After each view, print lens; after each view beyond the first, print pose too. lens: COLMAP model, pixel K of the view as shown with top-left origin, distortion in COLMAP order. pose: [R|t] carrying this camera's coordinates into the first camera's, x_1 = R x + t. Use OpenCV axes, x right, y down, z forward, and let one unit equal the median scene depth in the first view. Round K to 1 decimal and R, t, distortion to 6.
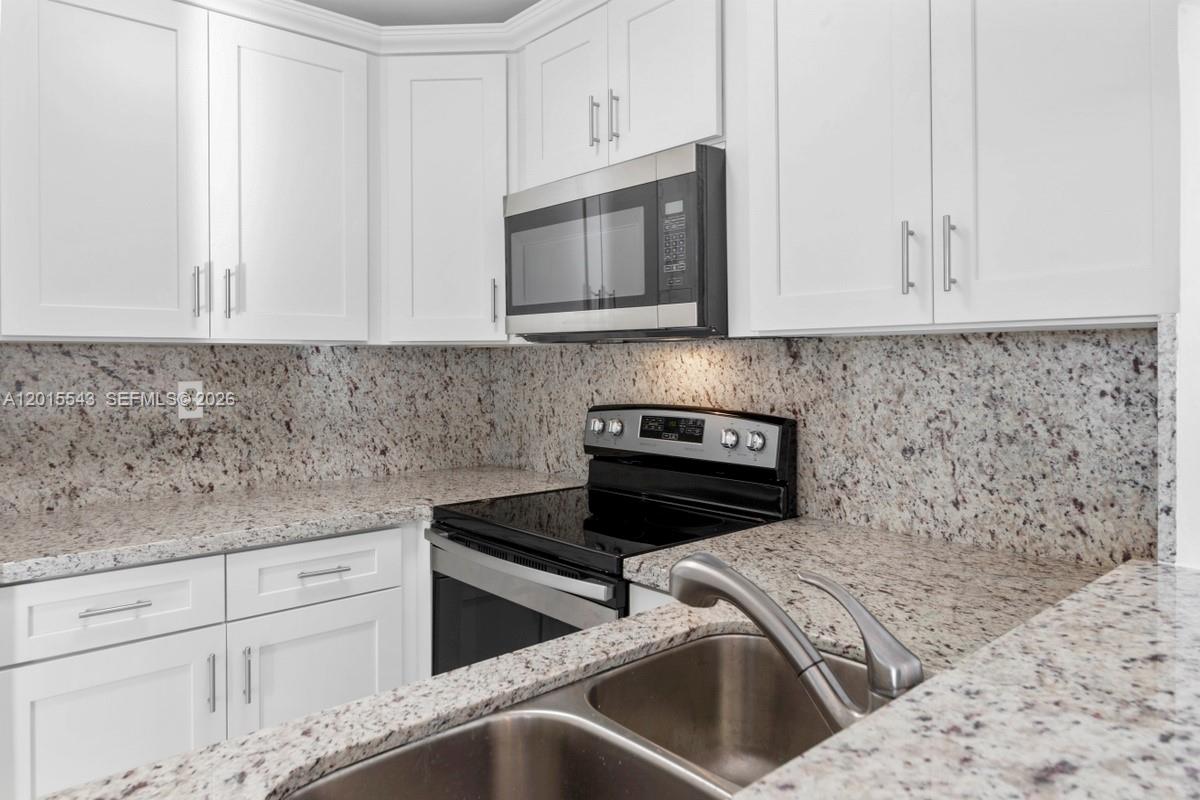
lens RADIAL K [[776.7, 0, 604.1], [0, 776.7, 360.5], [0, 0, 1]] dist [-0.001419, 0.000185]
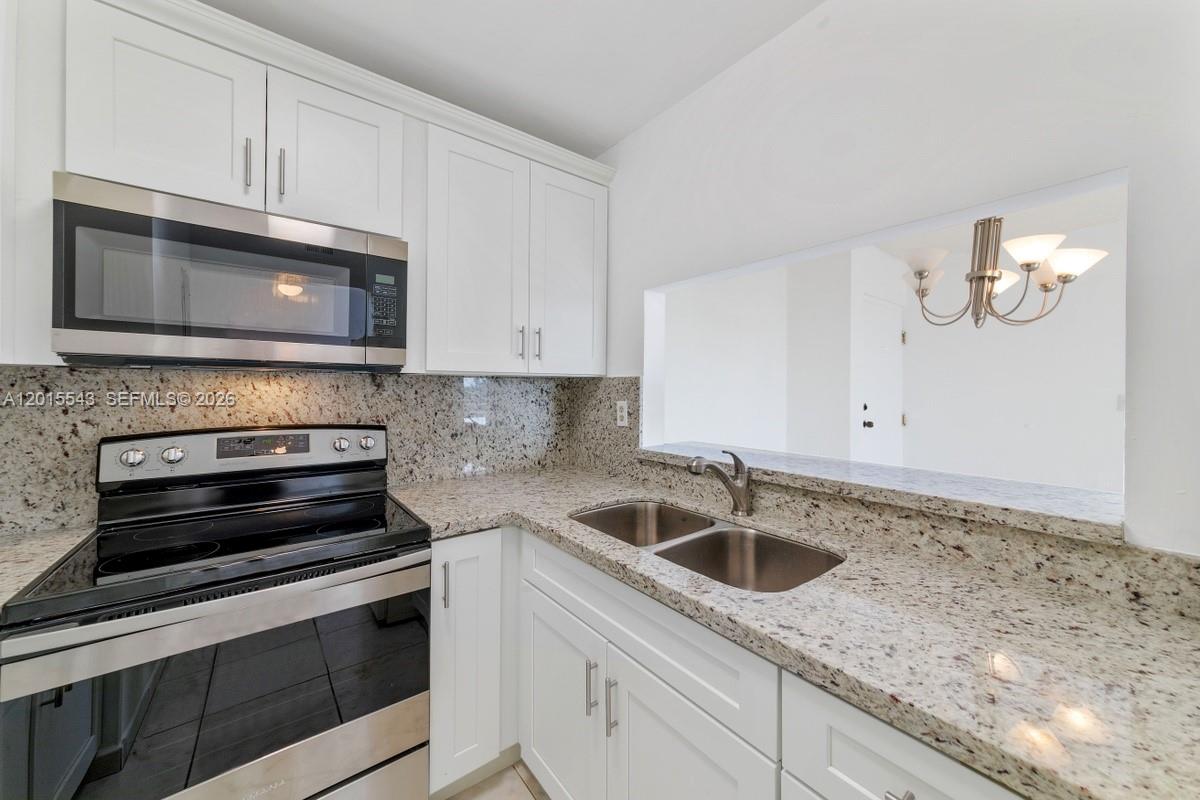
lens RADIAL K [[439.8, 0, 602.7], [0, 439.8, 384.2], [0, 0, 1]] dist [-0.010484, 0.007377]
pose [[0.065882, 0.014909, 0.997716, -0.602749], [-0.003237, 0.999886, -0.014728, 0.003414], [-0.997822, -0.002260, 0.065923, 0.495353]]
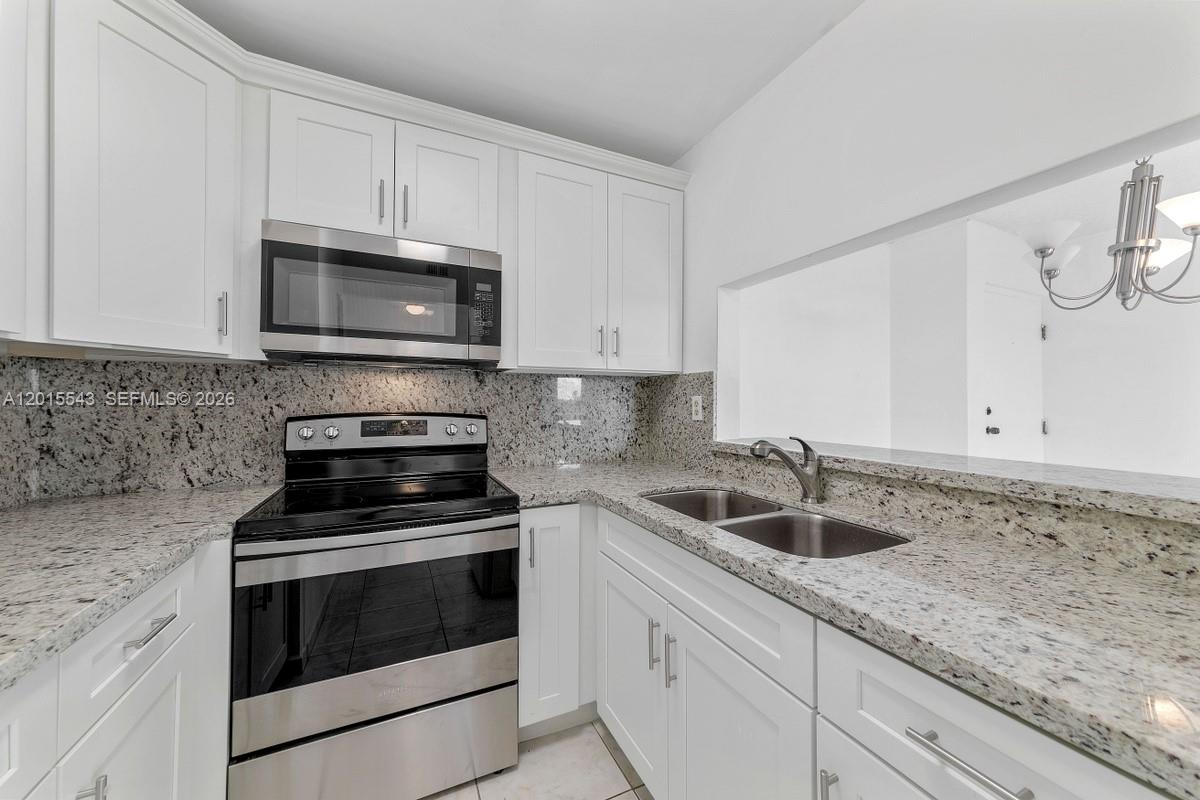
lens RADIAL K [[434.1, 0, 602.2], [0, 434.1, 396.6], [0, 0, 1]] dist [-0.001856, 0.004127]
pose [[0.280605, 0.016149, 0.959687, -0.647488], [-0.003603, 0.999869, -0.015772, 0.044743], [-0.959817, 0.000968, 0.280627, 0.445138]]
